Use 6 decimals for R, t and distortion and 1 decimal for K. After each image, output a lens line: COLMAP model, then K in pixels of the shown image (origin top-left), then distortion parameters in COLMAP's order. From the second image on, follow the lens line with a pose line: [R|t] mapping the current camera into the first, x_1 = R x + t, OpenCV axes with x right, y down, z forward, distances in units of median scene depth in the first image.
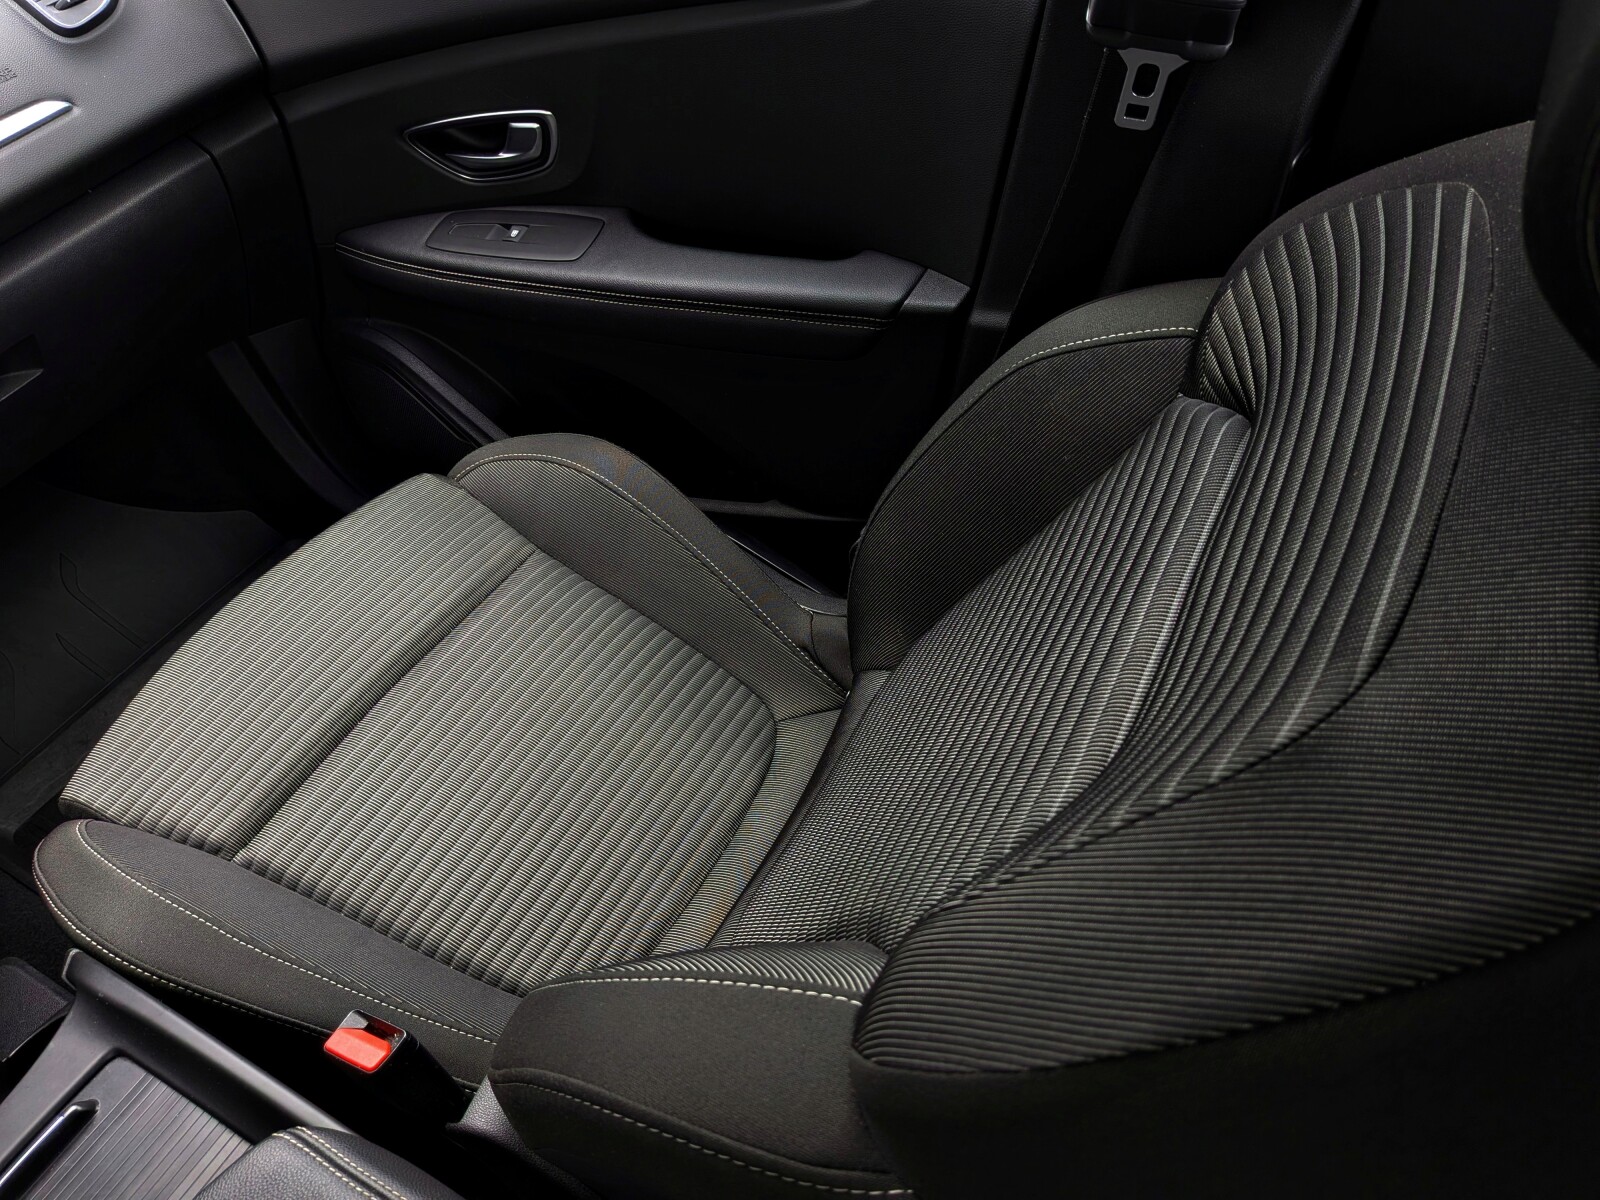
lens RADIAL K [[1158.5, 0, 796.3], [0, 1158.5, 598.8], [0, 0, 1]] dist [0.057780, -0.094994]
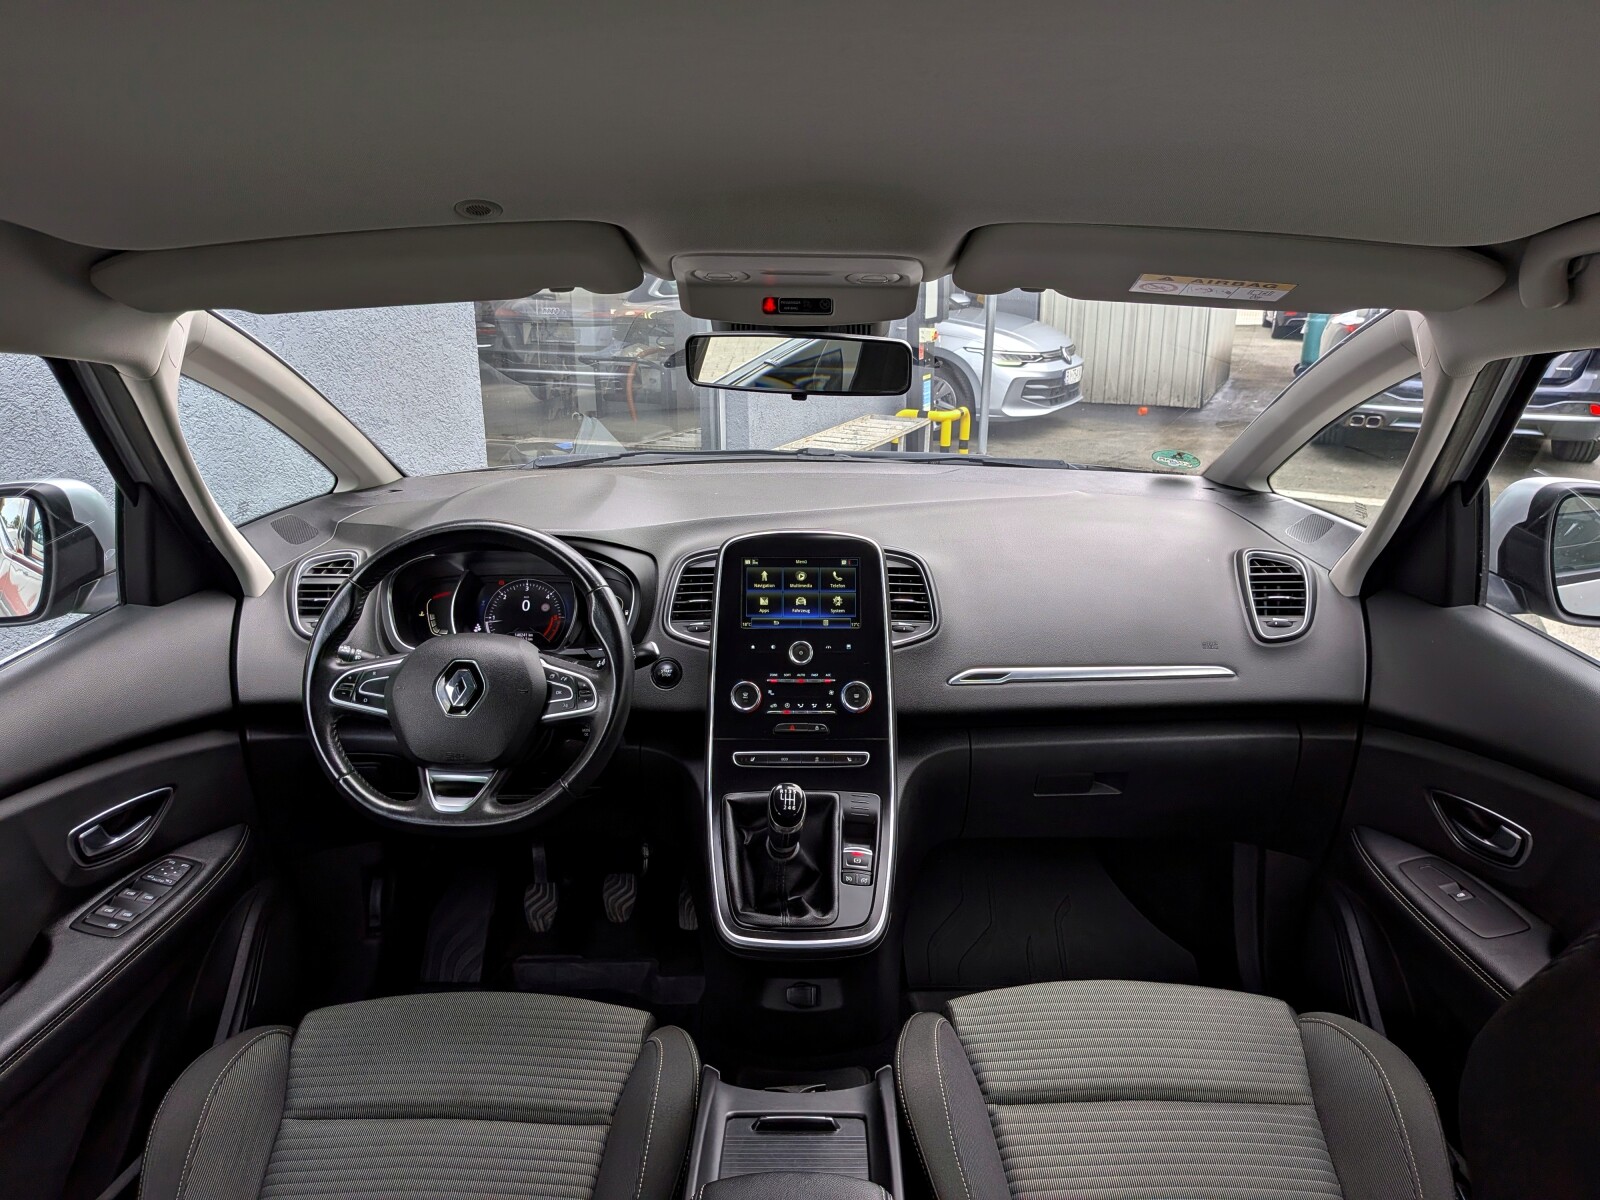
lens RADIAL K [[1158.5, 0, 804.6], [0, 1158.5, 591.9], [0, 0, 1]] dist [0.057780, -0.094994]
pose [[0.479195, 0.348312, -0.805637, 0.332672], [-0.653024, 0.754787, -0.062094, -0.025548], [0.586456, 0.555856, 0.589146, -0.341194]]
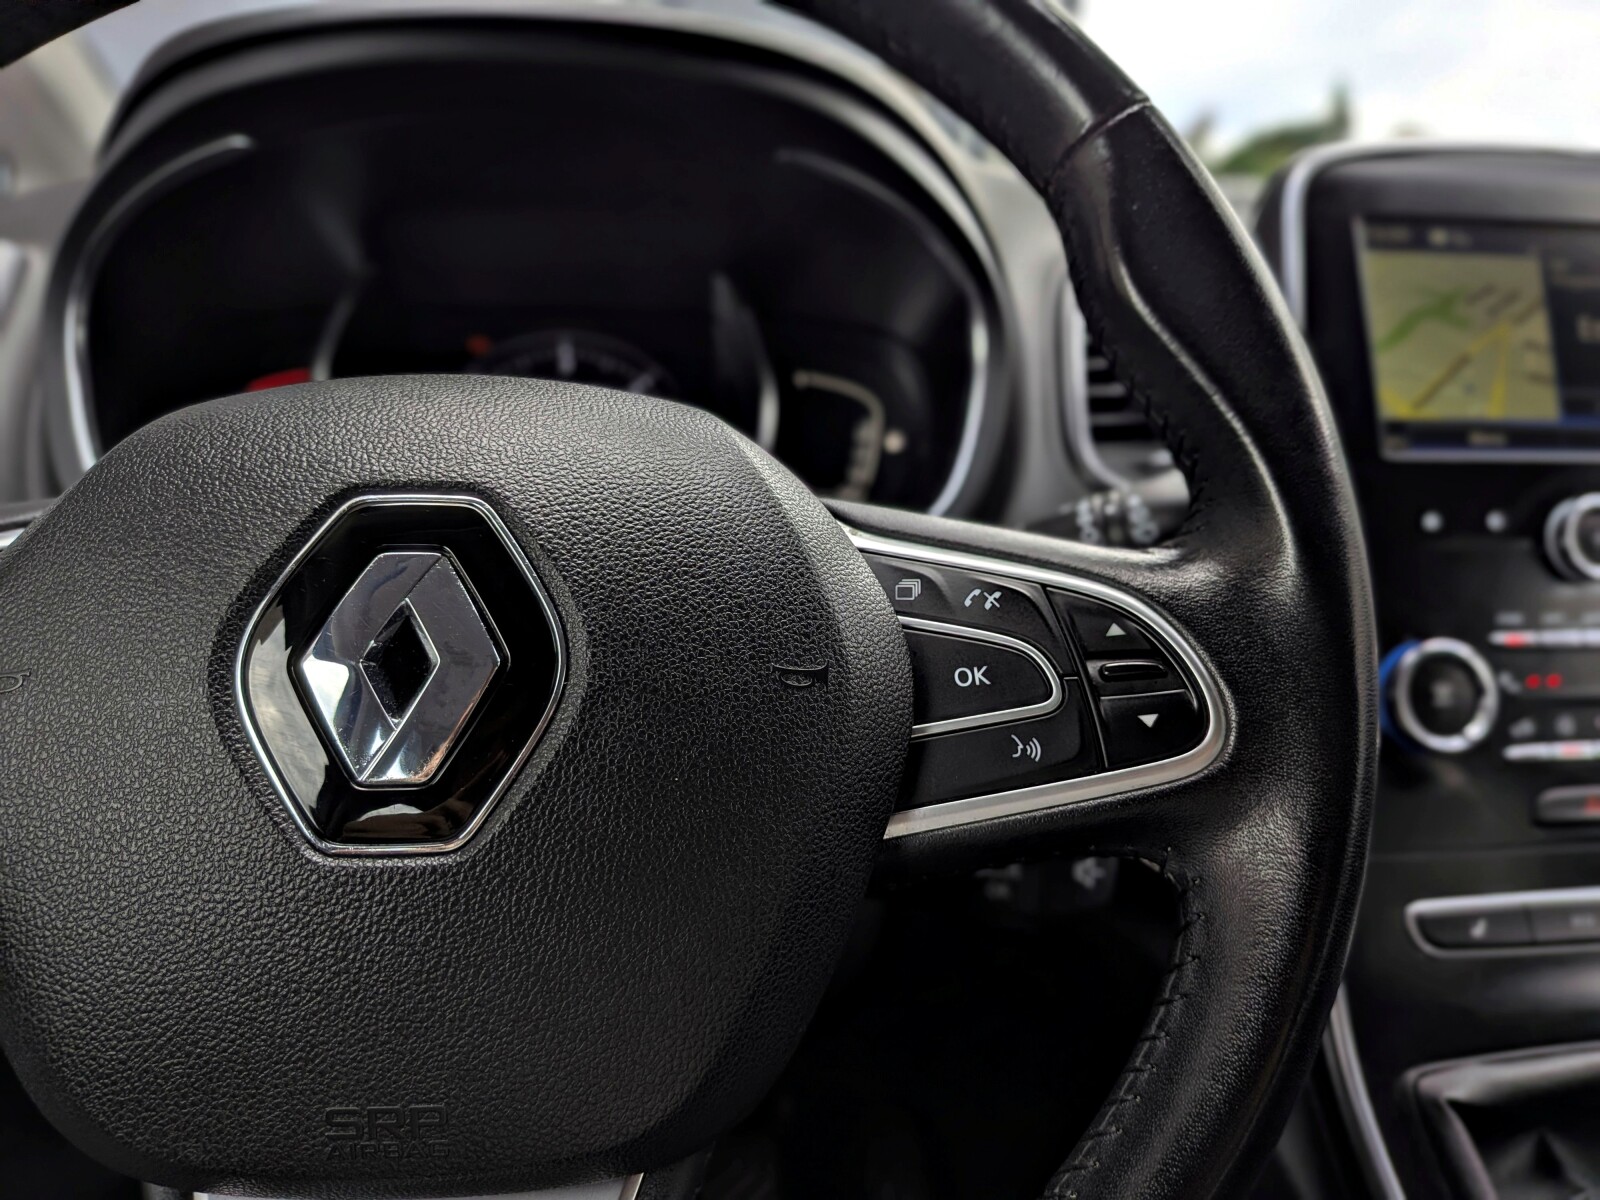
lens RADIAL K [[1158.5, 0, 794.9], [0, 1158.5, 658.2], [0, 0, 1]] dist [0.057780, -0.094994]
pose [[0.573254, 0.347157, -0.742200, -0.701162], [-0.619385, 0.776597, -0.115150, 0.211550], [0.536415, 0.525718, 0.660211, 0.176003]]
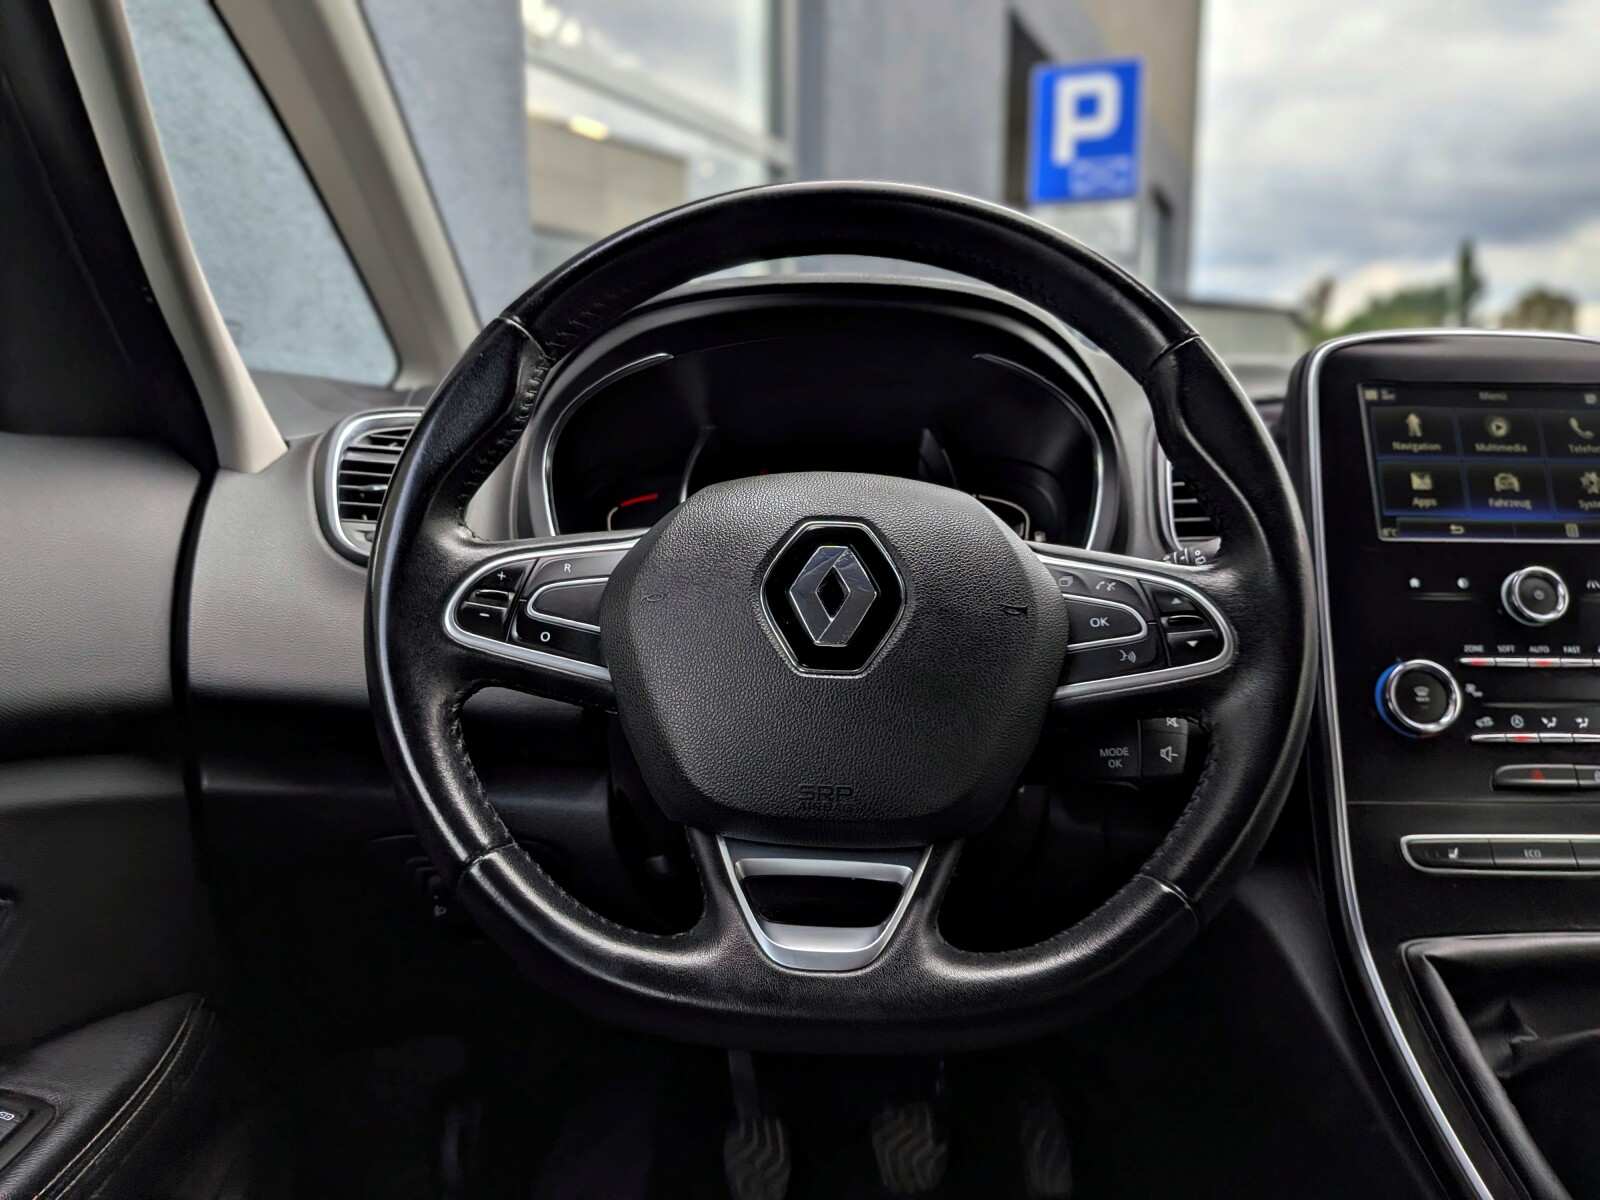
lens RADIAL K [[1158.5, 0, 780.8], [0, 1158.5, 619.5], [0, 0, 1]] dist [0.057780, -0.094994]
pose [[0.469259, 0.257542, -0.844671, -0.520248], [-0.662101, 0.735535, -0.143565, 0.316468], [0.584311, 0.626626, 0.515675, 0.037091]]
